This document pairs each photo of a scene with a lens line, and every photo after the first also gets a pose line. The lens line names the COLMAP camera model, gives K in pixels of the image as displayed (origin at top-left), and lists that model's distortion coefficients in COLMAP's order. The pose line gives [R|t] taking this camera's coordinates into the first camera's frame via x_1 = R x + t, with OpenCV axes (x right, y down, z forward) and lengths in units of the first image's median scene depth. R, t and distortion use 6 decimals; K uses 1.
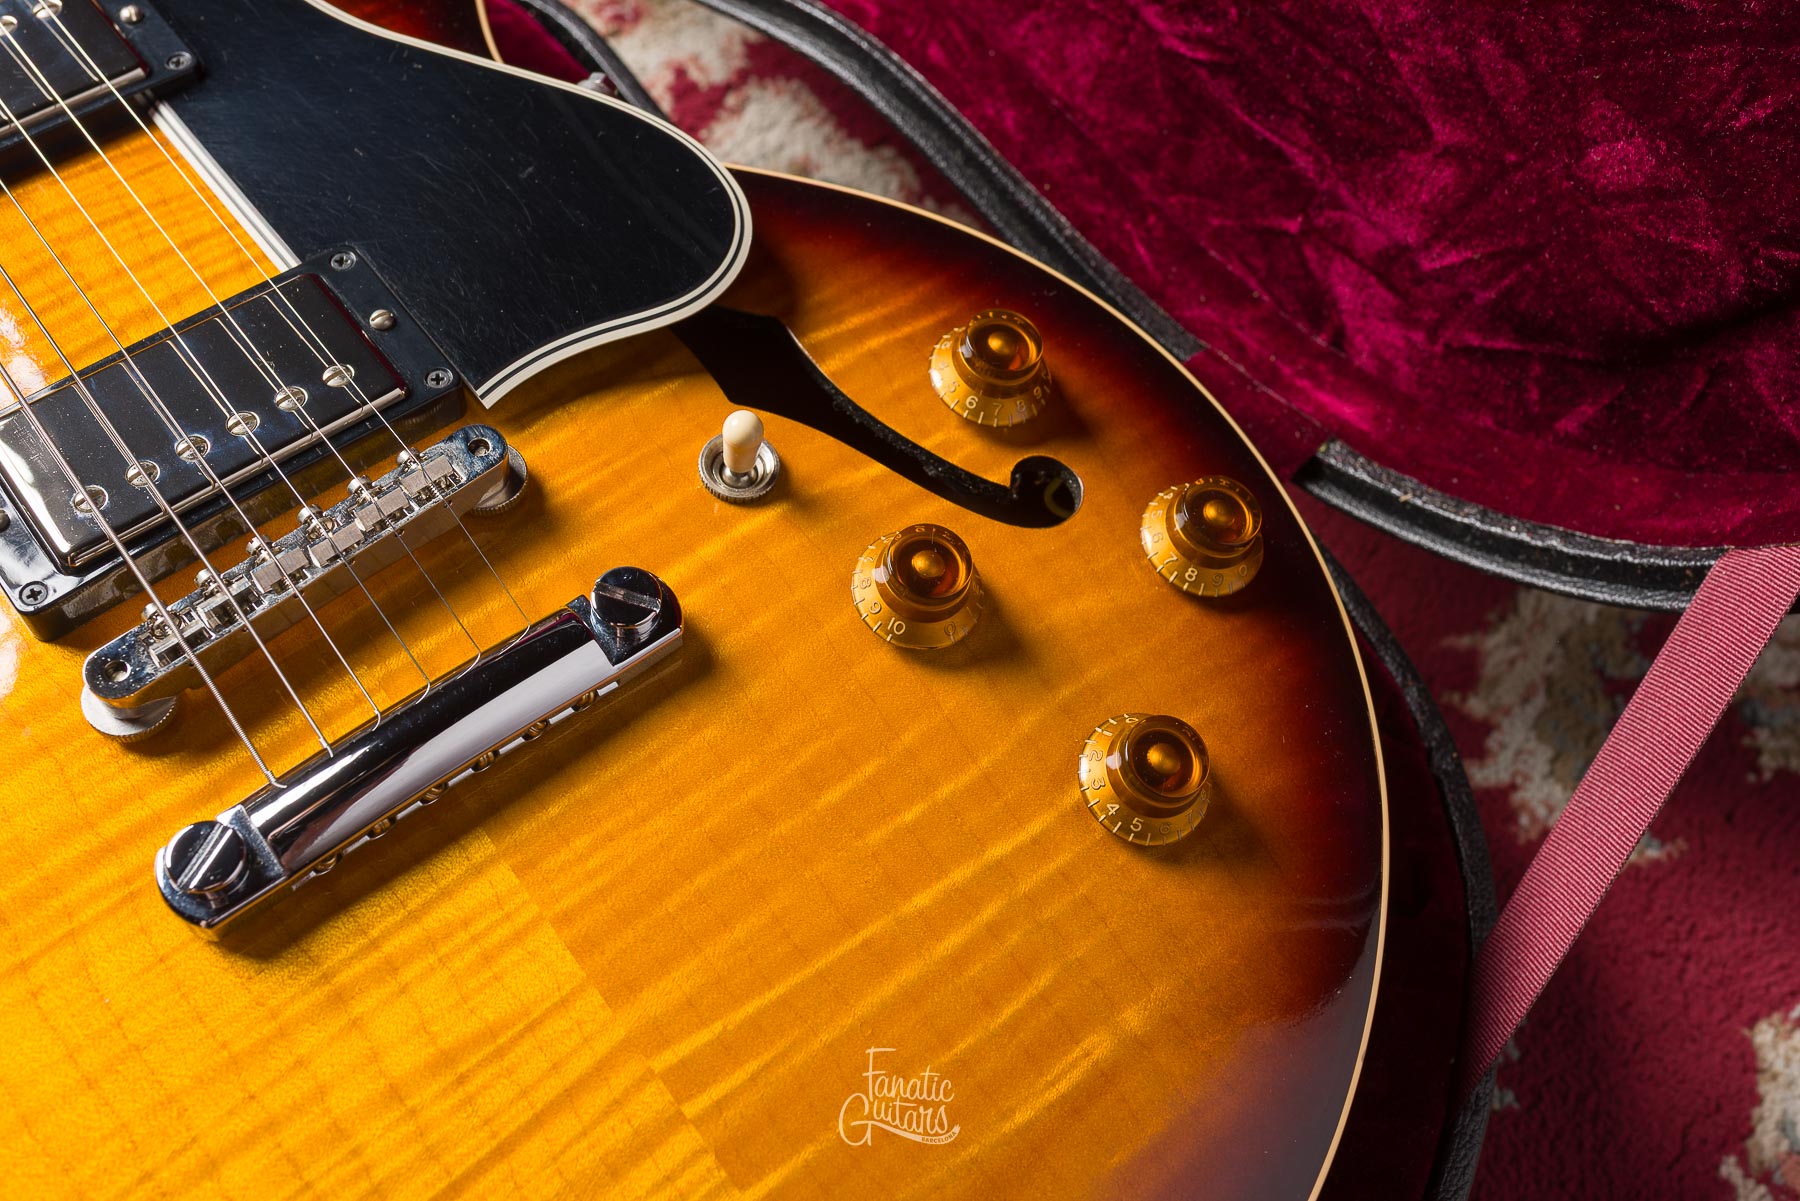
lens RADIAL K [[1740.9, 0, 905.8], [0, 1740.9, 601.6], [0, 0, 1]] dist [-0.005936, 0.006791]
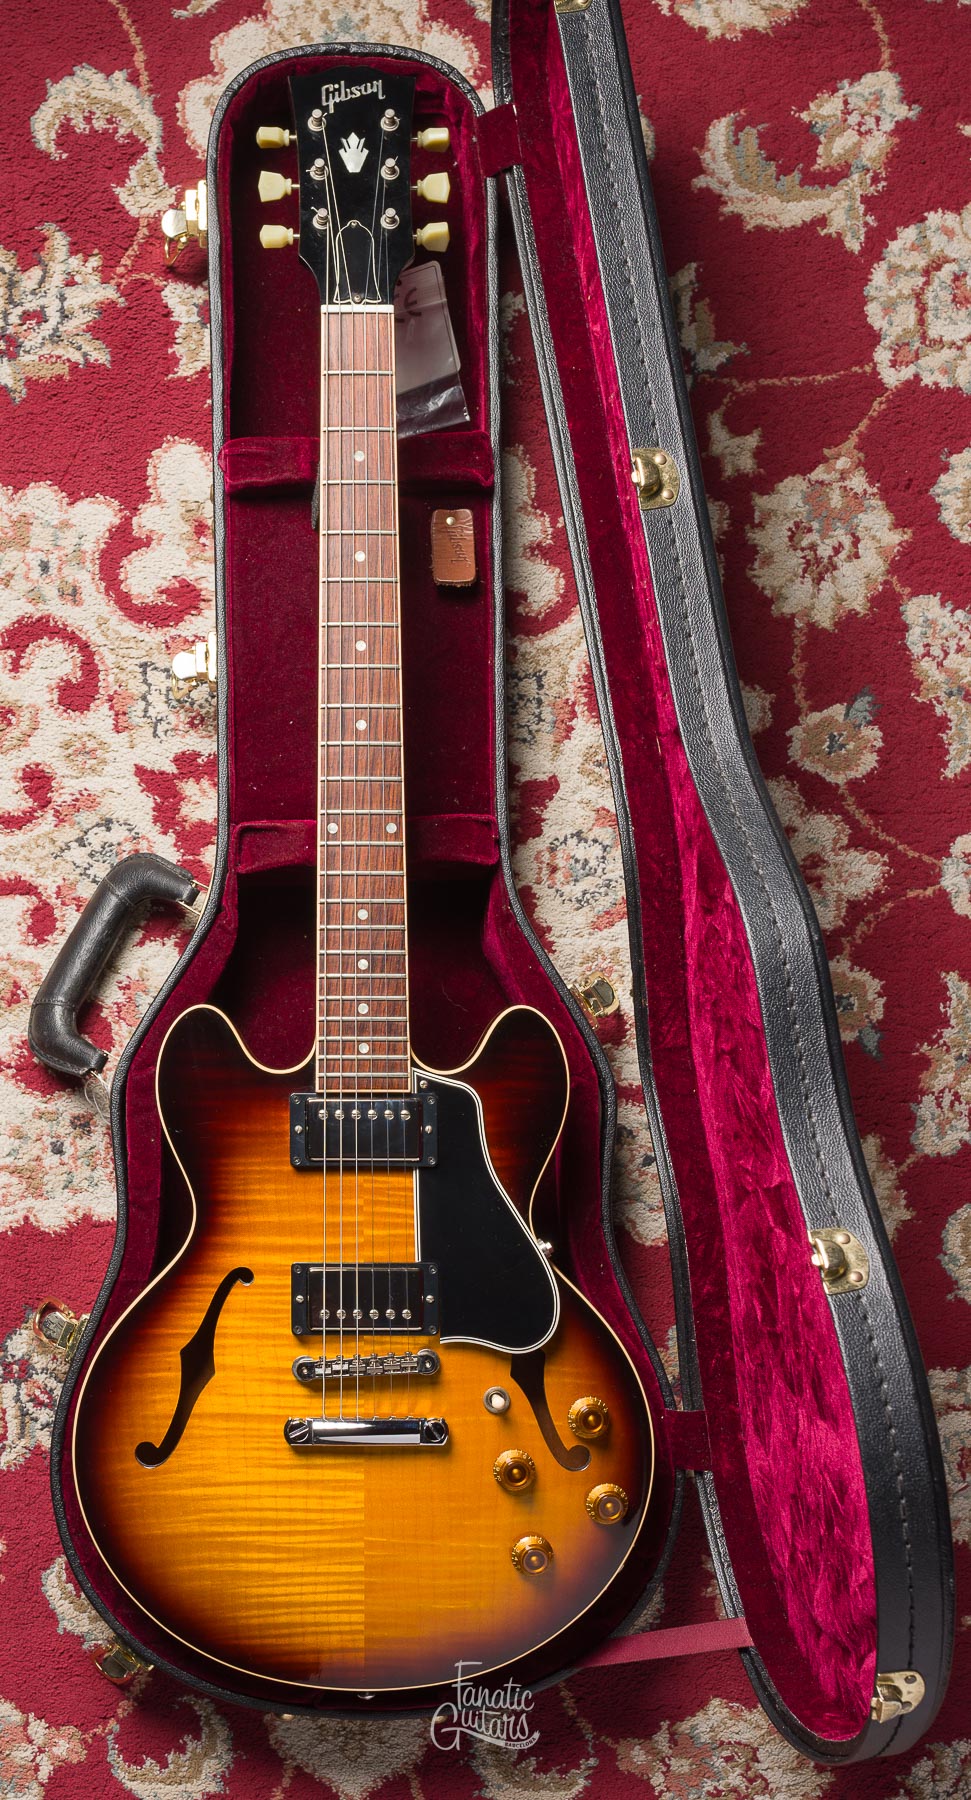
lens RADIAL K [[2096.3, 0, 354.0], [0, 2096.3, 1210.9], [0, 0, 1]] dist [0.003524, -0.013431]
pose [[0.776944, 0.626105, -0.065964, -0.250674], [-0.508238, 0.685593, 0.521206, -2.065262], [0.371554, -0.371423, 0.850878, -2.077322]]
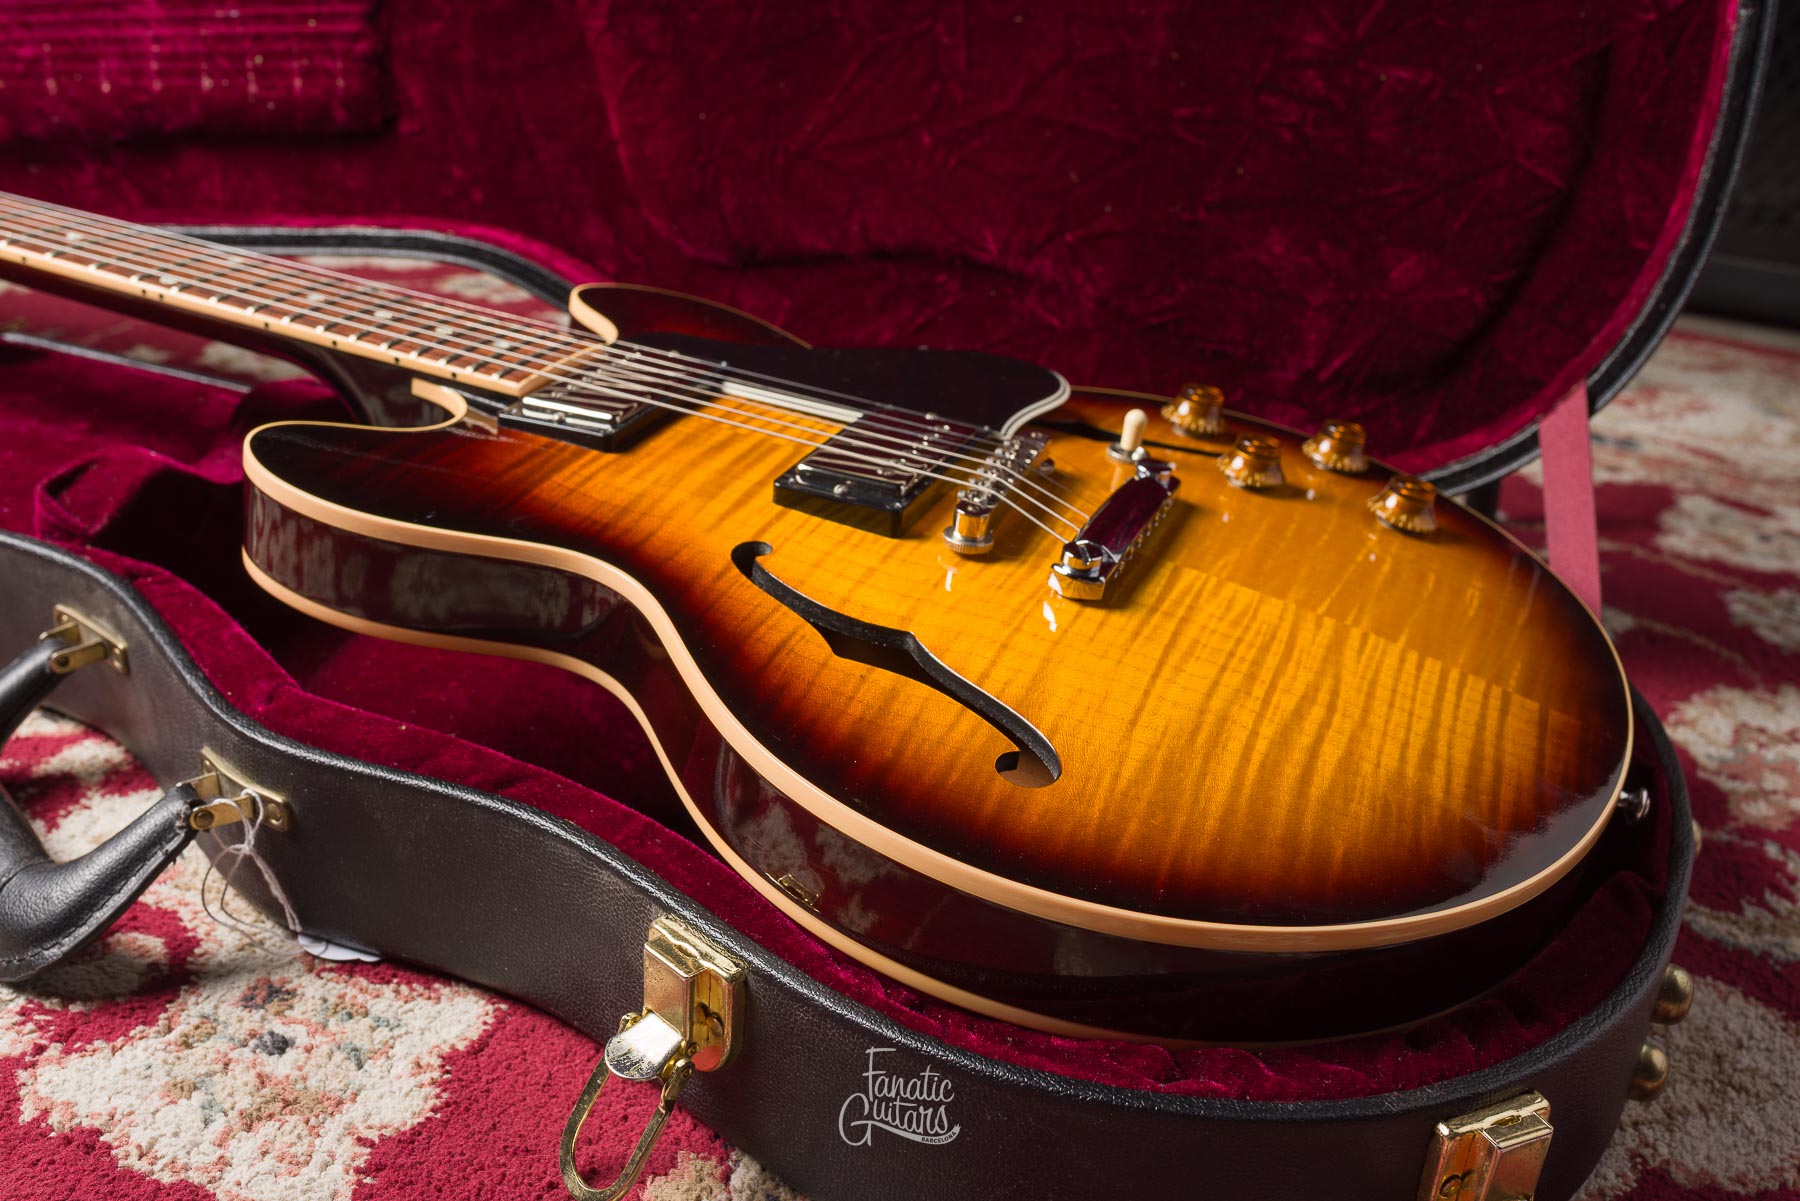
lens RADIAL K [[1837.0, 0, 900.0], [0, 1837.0, 600.5], [0, 0, 1]] dist [-0.012991, 0.011236]
pose [[0.878296, -0.203526, 0.432635, -1.148780], [0.397847, 0.812955, -0.425231, 0.756401], [-0.265167, 0.545601, 0.794988, -0.382055]]
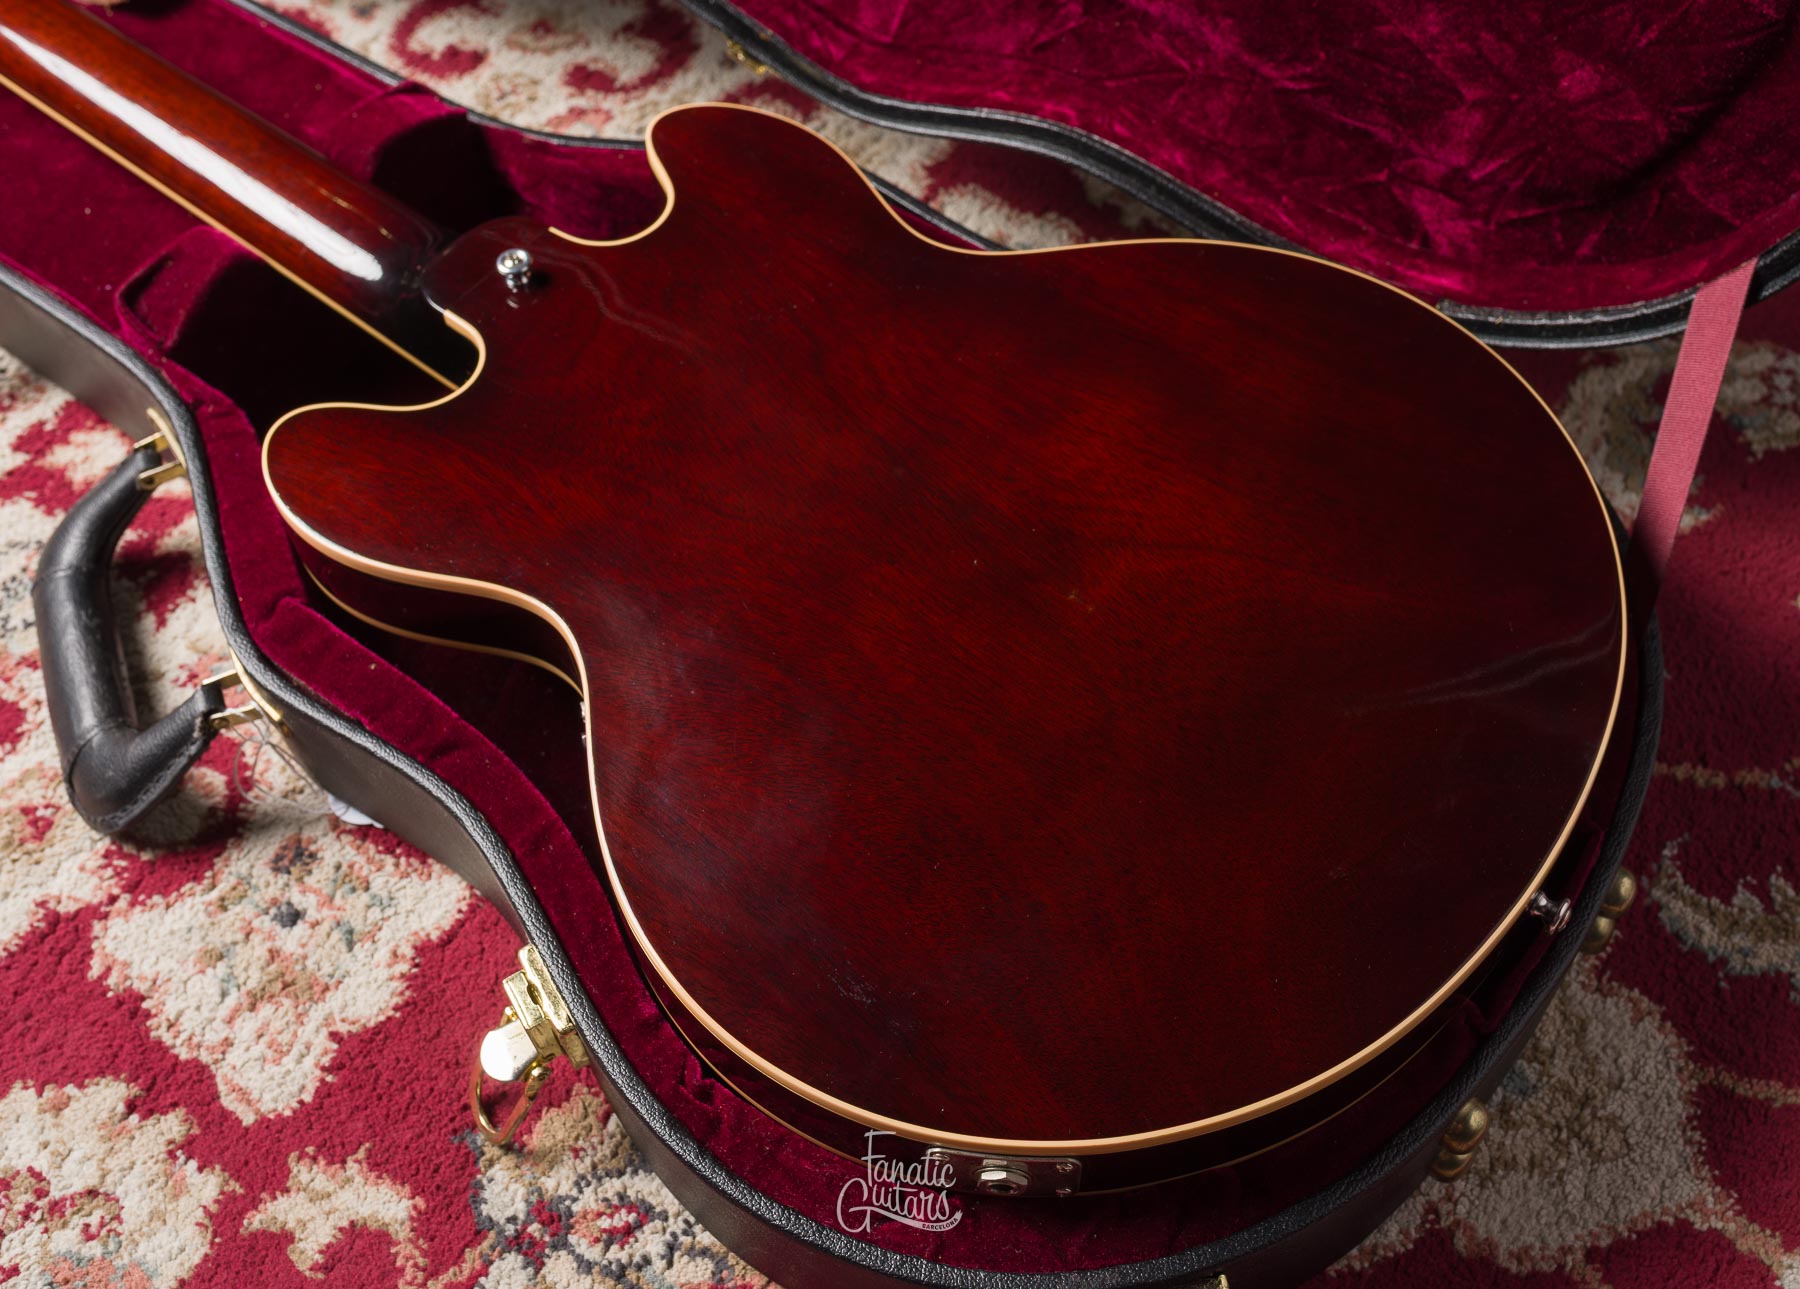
lens RADIAL K [[1848.2, 0, 965.1], [0, 1848.2, 645.4], [0, 0, 1]] dist [0.006624, -0.013344]
pose [[0.964550, -0.252863, 0.075522, -0.449144], [0.257213, 0.964805, -0.054704, 0.225488], [-0.059031, 0.072190, 0.995642, -0.738284]]
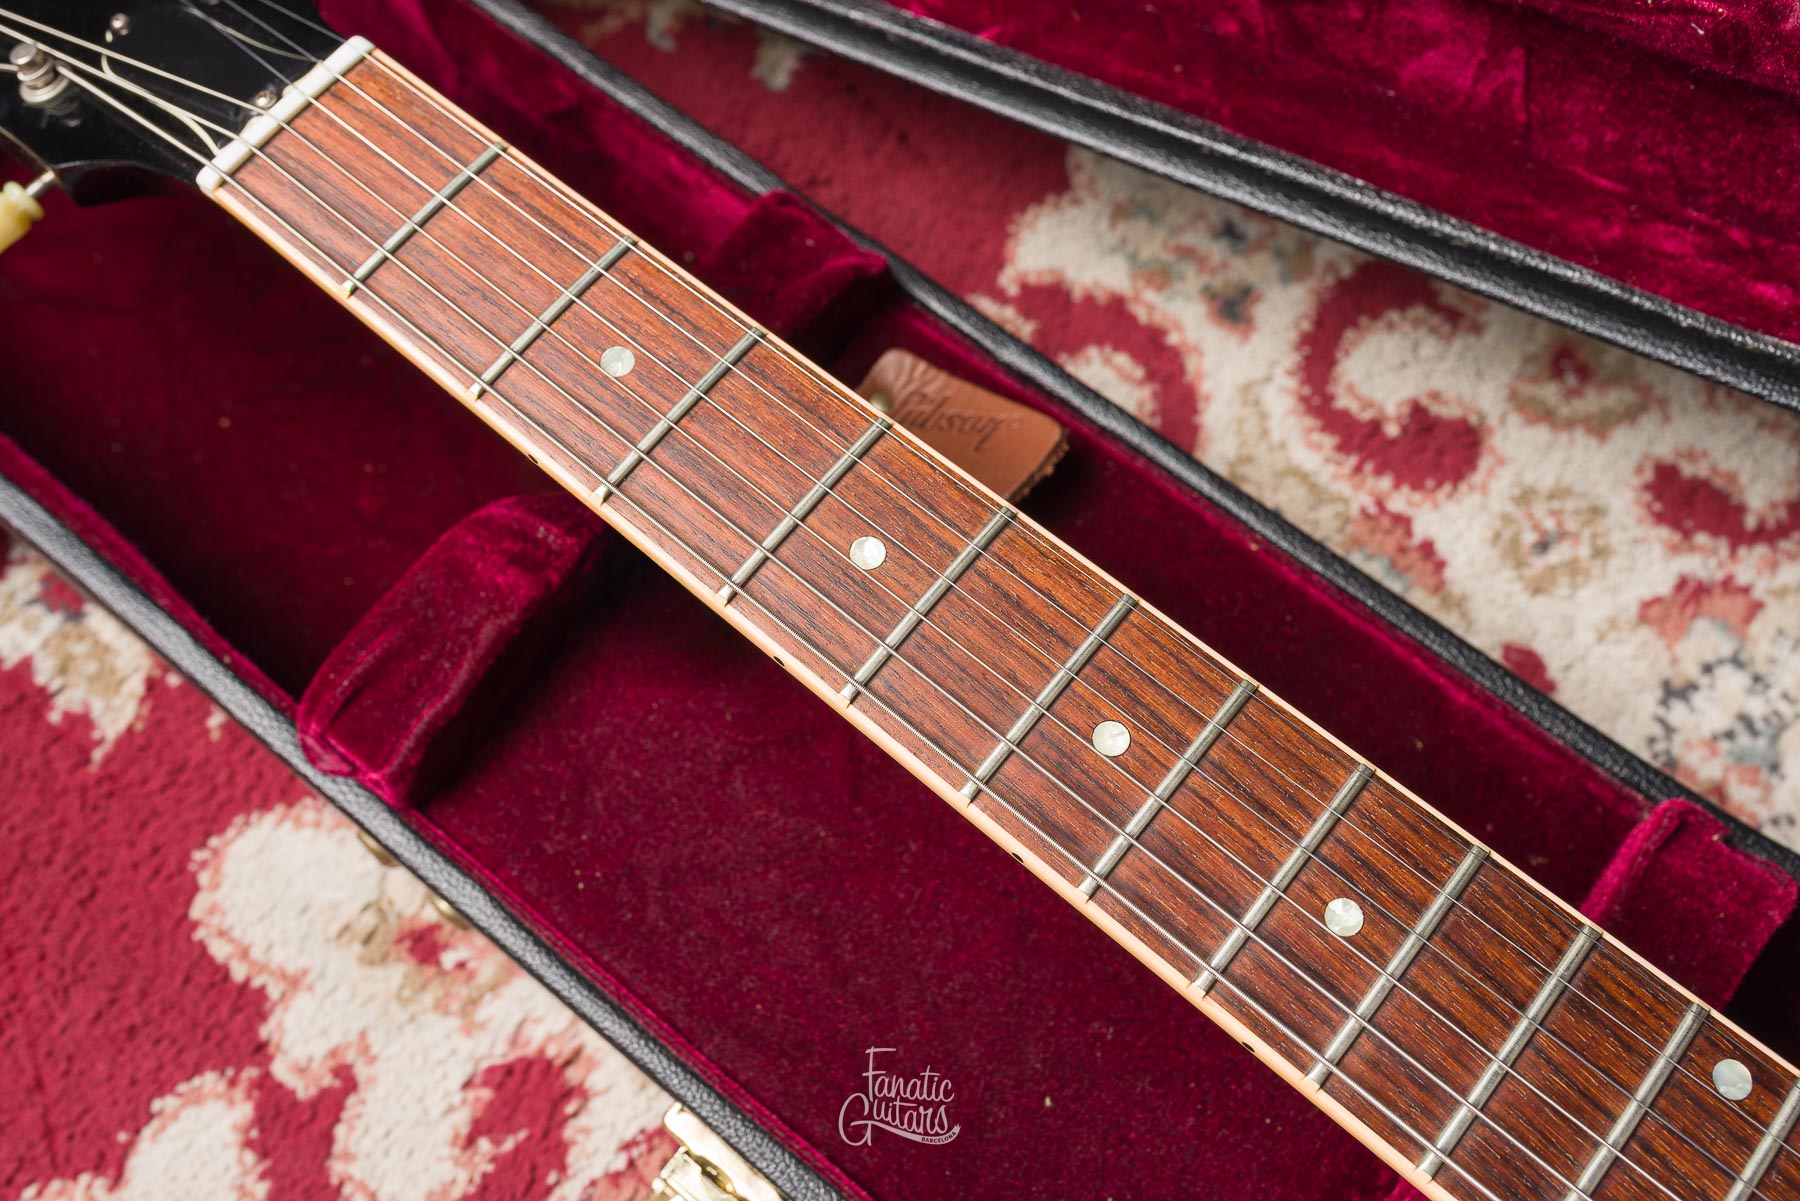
lens RADIAL K [[1755.3, 0, 900.0], [0, 1755.3, 600.5], [0, 0, 1]] dist [-0.002671, 0.008284]
pose [[0.975191, -0.220102, -0.023629, -1.134513], [0.220799, 0.959498, 0.174961, -1.111147], [-0.015838, -0.175837, 0.984292, 0.485771]]
